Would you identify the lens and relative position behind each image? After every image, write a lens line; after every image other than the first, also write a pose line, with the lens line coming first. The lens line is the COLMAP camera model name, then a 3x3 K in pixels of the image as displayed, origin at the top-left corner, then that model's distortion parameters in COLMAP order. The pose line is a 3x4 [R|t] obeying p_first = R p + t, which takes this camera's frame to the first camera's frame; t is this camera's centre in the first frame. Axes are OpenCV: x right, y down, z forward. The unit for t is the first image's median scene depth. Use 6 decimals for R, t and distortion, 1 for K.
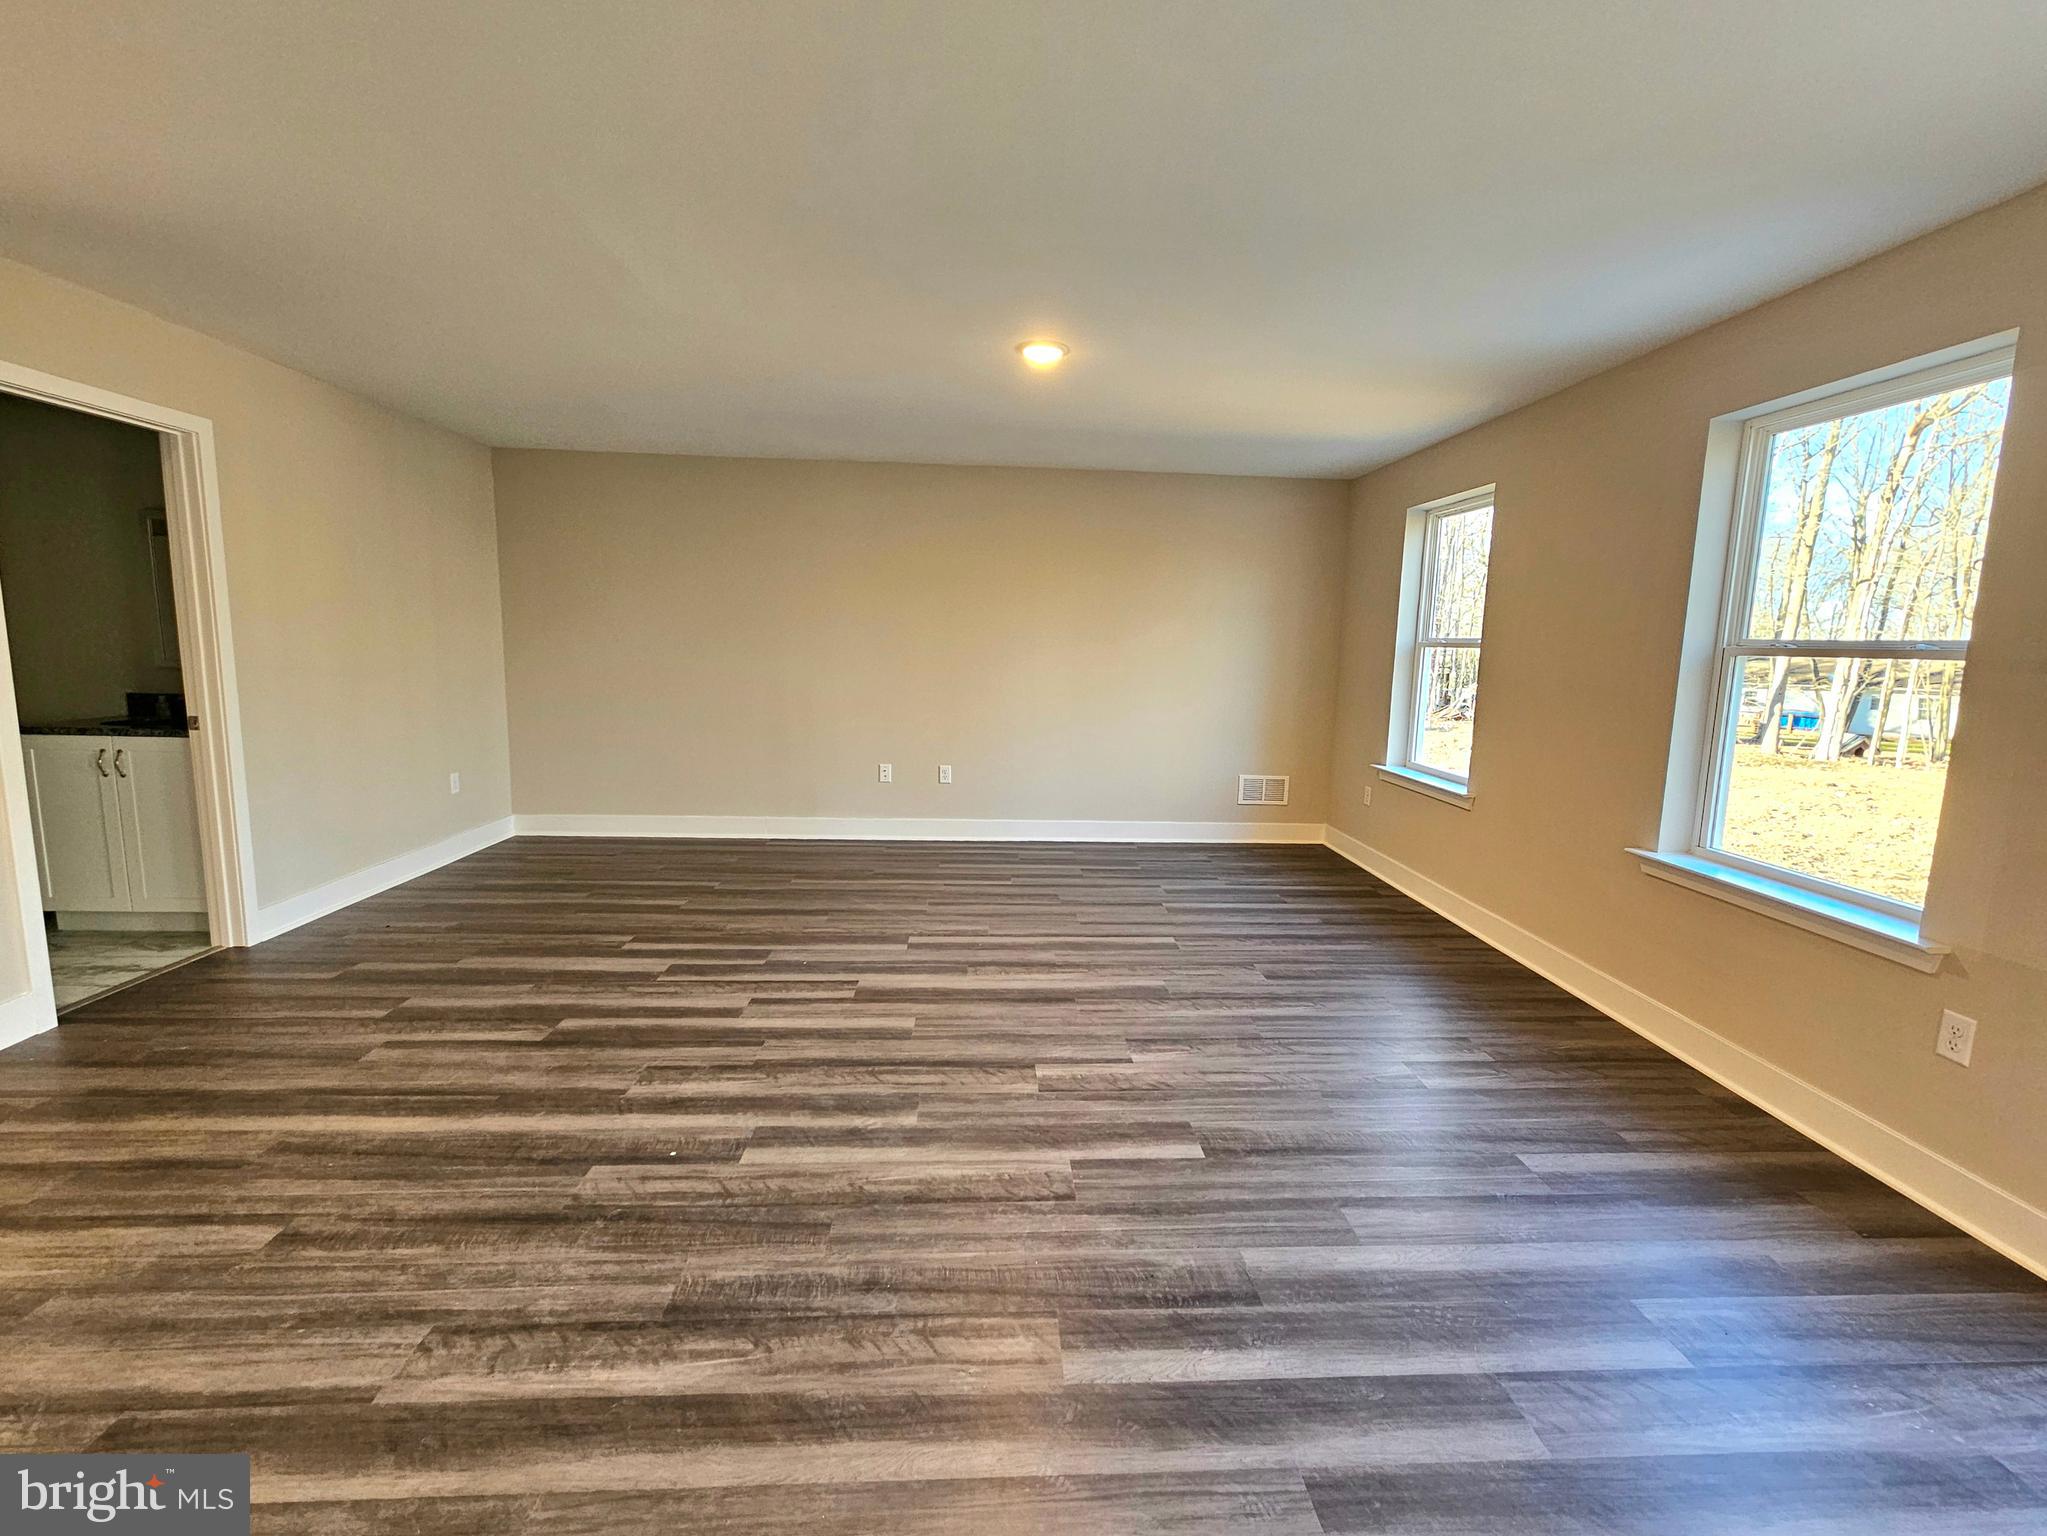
lens RADIAL K [[845.7, 0, 1026.9], [0, 845.7, 759.4], [0, 0, 1]] dist [0.001376, 0.000722]
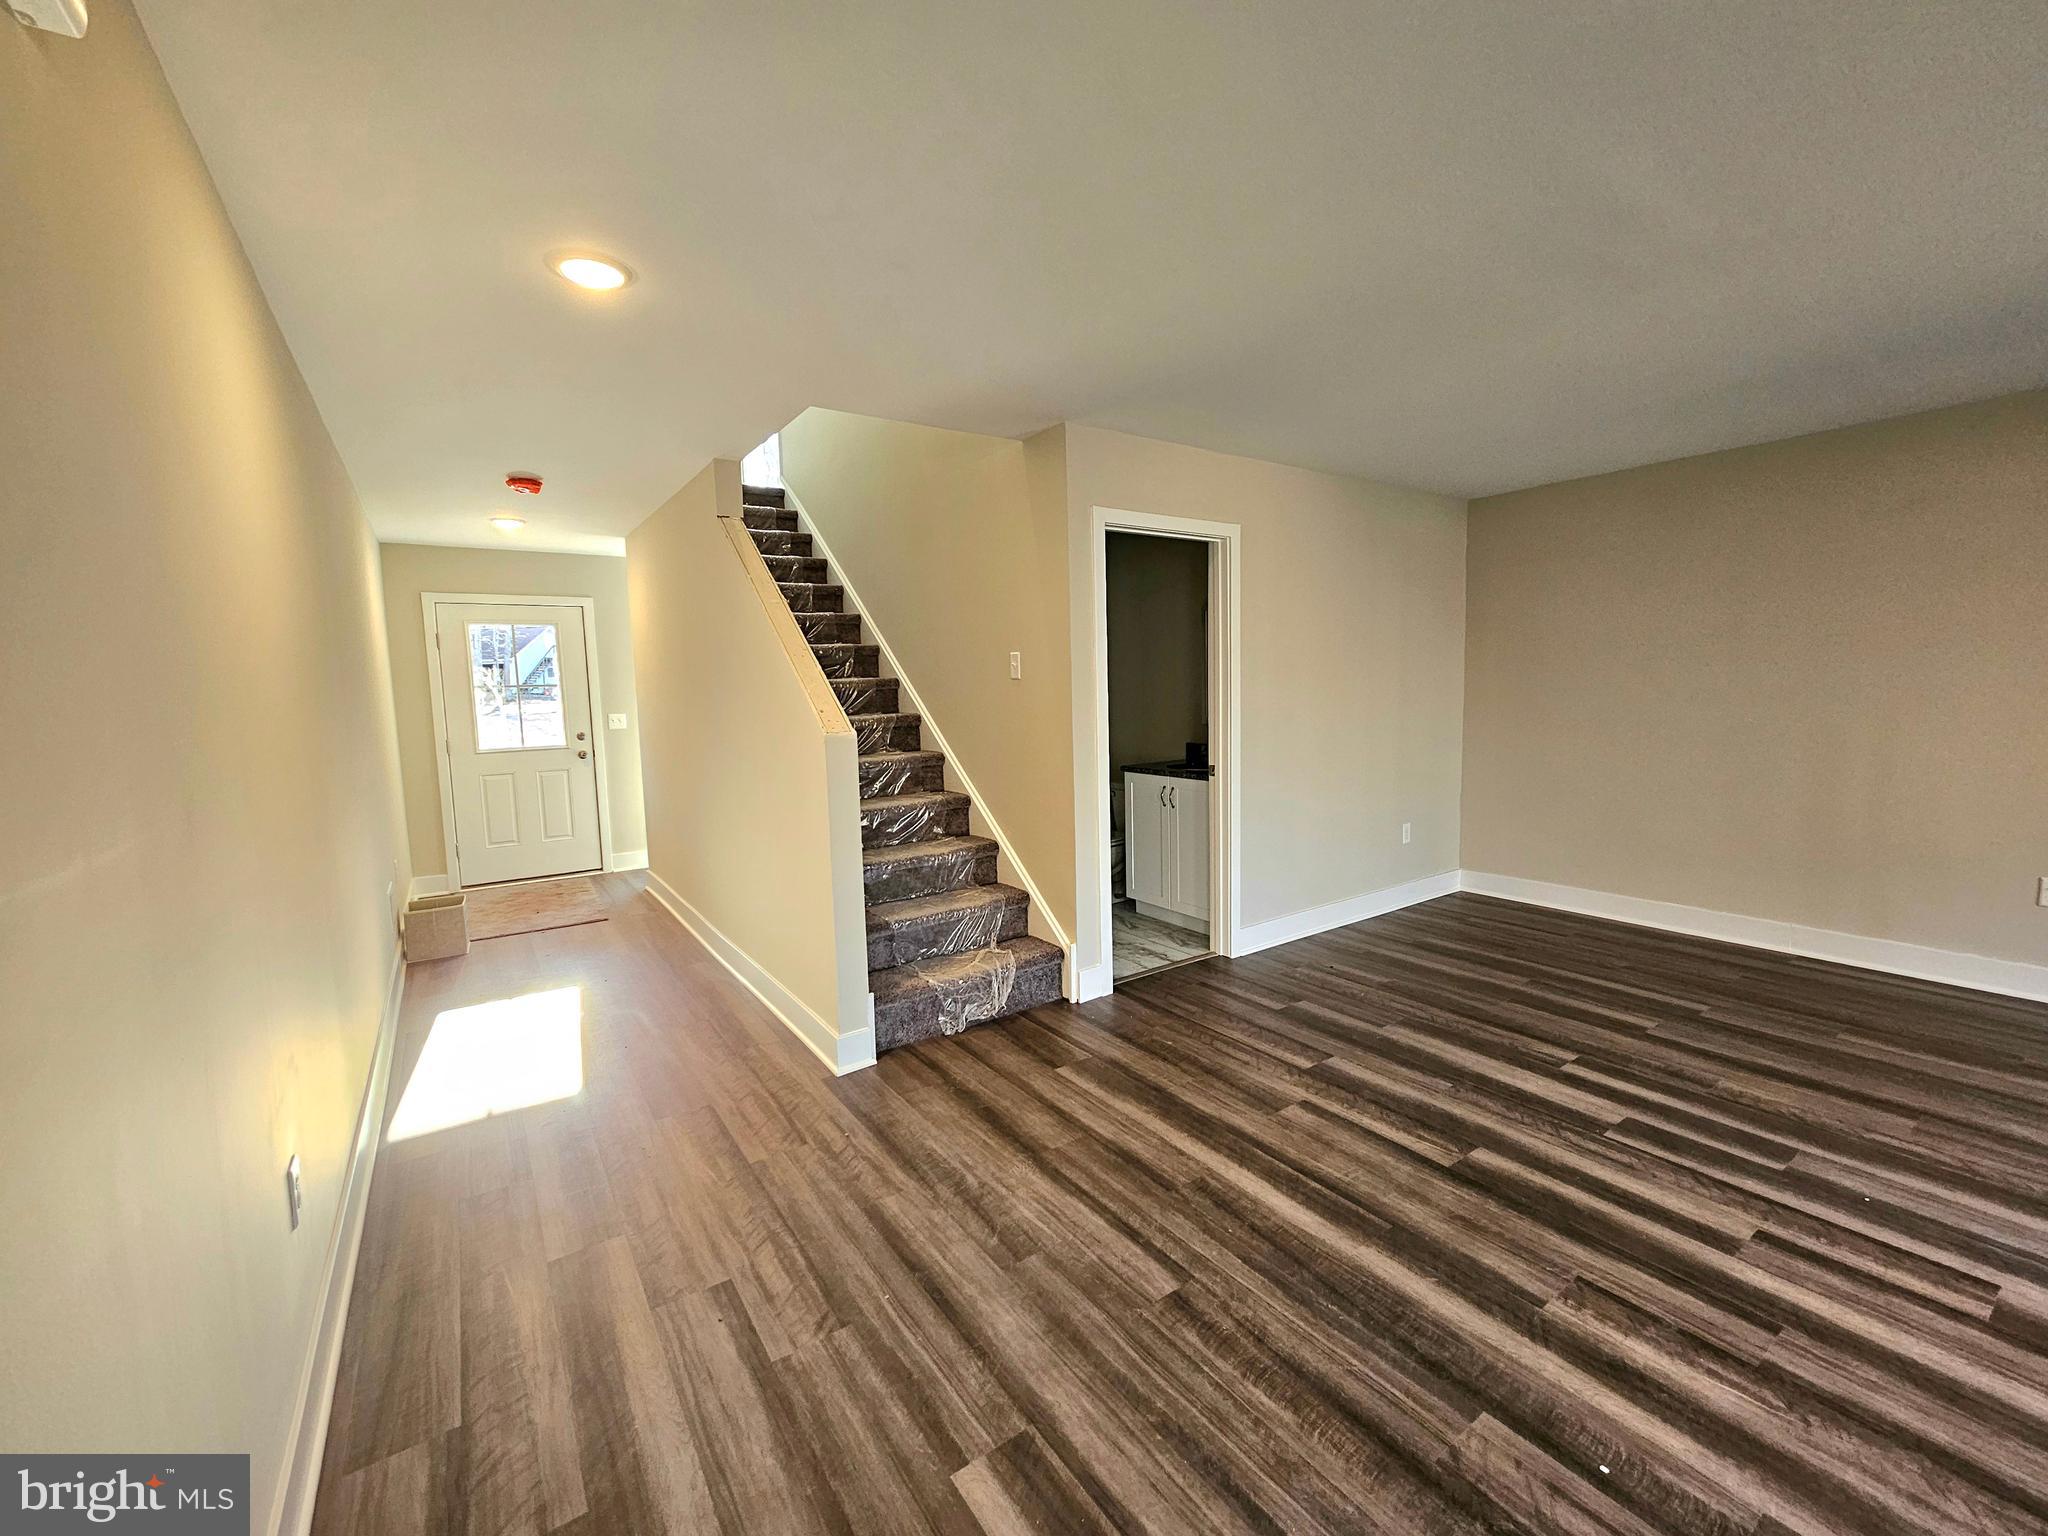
lens RADIAL K [[846.1, 0, 1027.4], [0, 846.1, 759.4], [0, 0, 1]] dist [0.001376, 0.000722]
pose [[0.510600, 0.038741, -0.858945, -0.070072], [-0.085587, 0.996313, -0.005940, -0.034753], [0.855548, 0.076548, 0.512033, 0.161112]]
